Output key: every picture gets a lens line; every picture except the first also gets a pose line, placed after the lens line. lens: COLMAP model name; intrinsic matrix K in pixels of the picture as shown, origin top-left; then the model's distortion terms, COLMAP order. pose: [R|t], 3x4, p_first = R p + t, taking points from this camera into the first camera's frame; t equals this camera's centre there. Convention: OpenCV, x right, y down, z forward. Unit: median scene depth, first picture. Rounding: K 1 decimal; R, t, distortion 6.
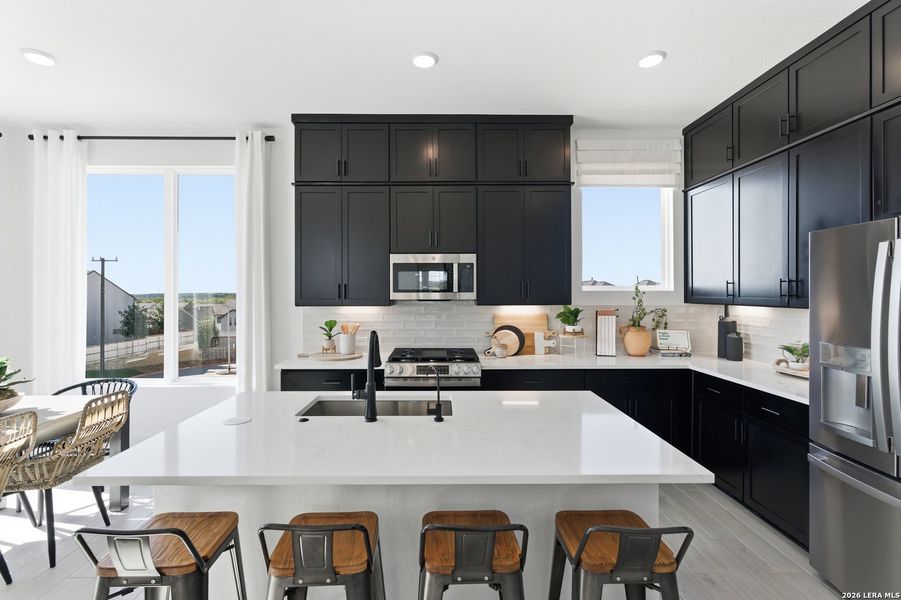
lens RADIAL K [[413.9, 0, 448.7], [0, 413.9, 294.9], [0, 0, 1]] dist [0.000093, 0.000916]
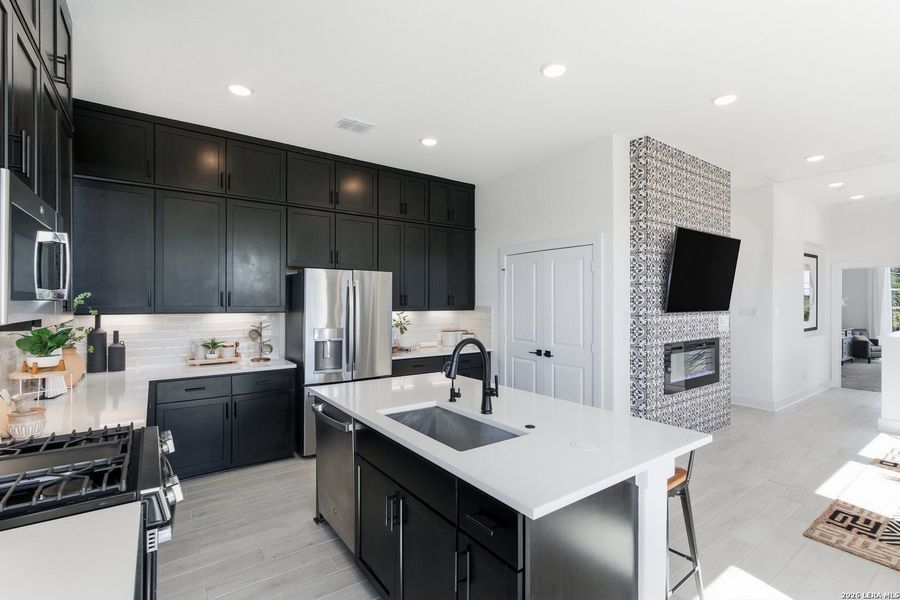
lens RADIAL K [[413.4, 0, 447.4], [0, 413.4, 300.3], [0, 0, 1]] dist [-0.000850, 0.000141]
pose [[-0.565629, 0.004979, 0.824645, -0.533633], [0.004060, 0.999986, -0.003253, -0.003330], [-0.824650, 0.001508, -0.565641, 0.862914]]
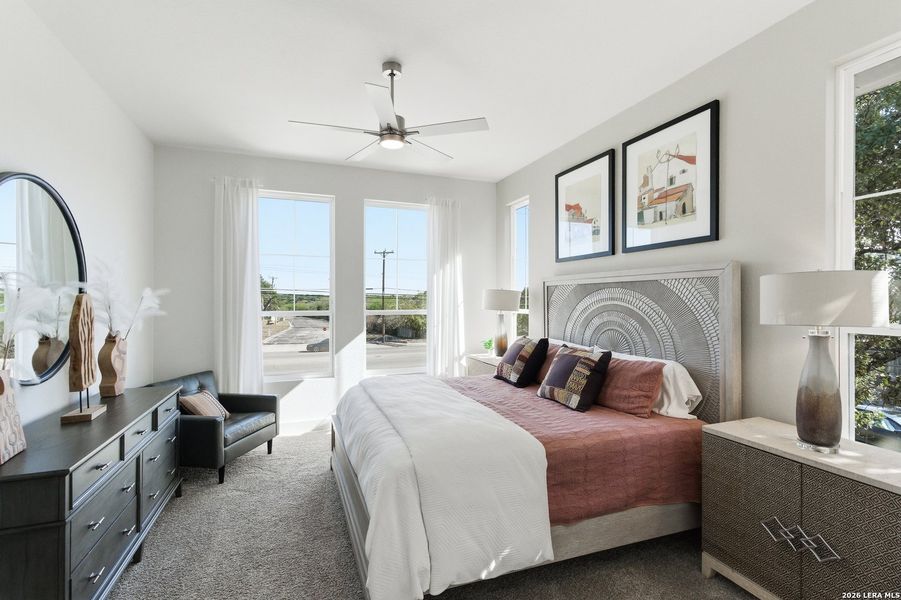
lens RADIAL K [[413.8, 0, 447.9], [0, 413.8, 300.3], [0, 0, 1]] dist [-0.000850, 0.000141]
pose [[-0.940596, 0.003699, -0.339507, -0.046336], [0.001984, 0.999983, 0.005398, 0.001668], [0.339521, 0.004404, -0.940588, -1.808691]]
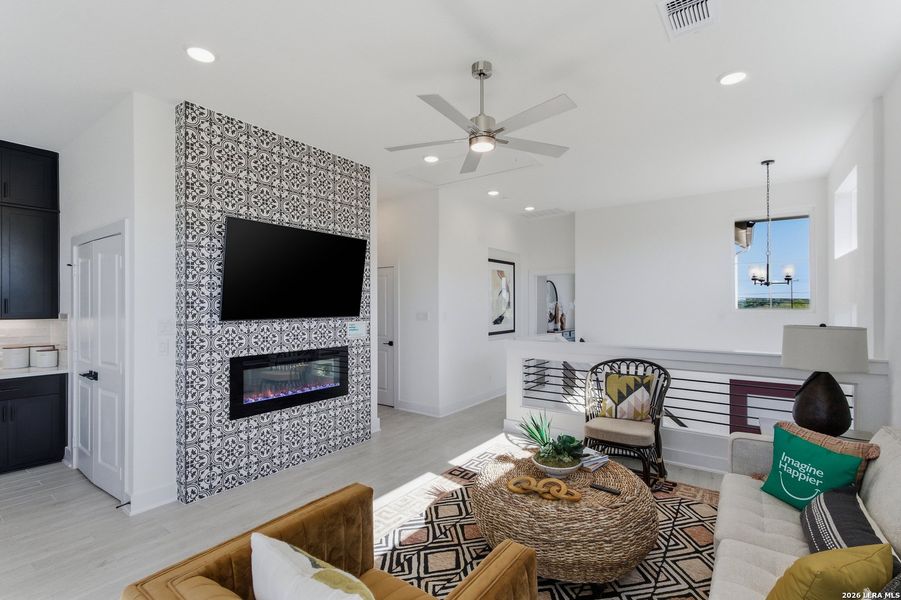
lens RADIAL K [[414.2, 0, 448.8], [0, 414.2, 303.9], [0, 0, 1]] dist [-0.000649, 0.000172]
pose [[-0.800635, 0.007809, 0.599102, -0.881375], [0.006876, 0.999969, -0.003845, -0.001456], [-0.599113, 0.001041, -0.800664, 0.219300]]
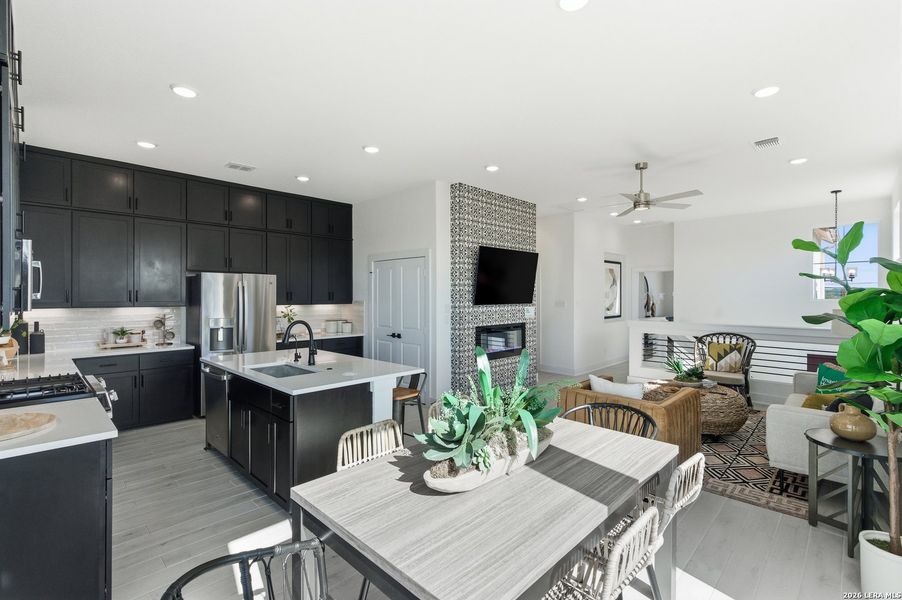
lens RADIAL K [[412.0, 0, 449.2], [0, 412.0, 294.9], [0, 0, 1]] dist [0.000441, 0.000661]
pose [[-0.701186, 0.003887, 0.712968, -0.995321], [0.005118, 0.999987, -0.000418, -0.009866], [-0.712960, 0.003356, -0.701197, 0.937070]]
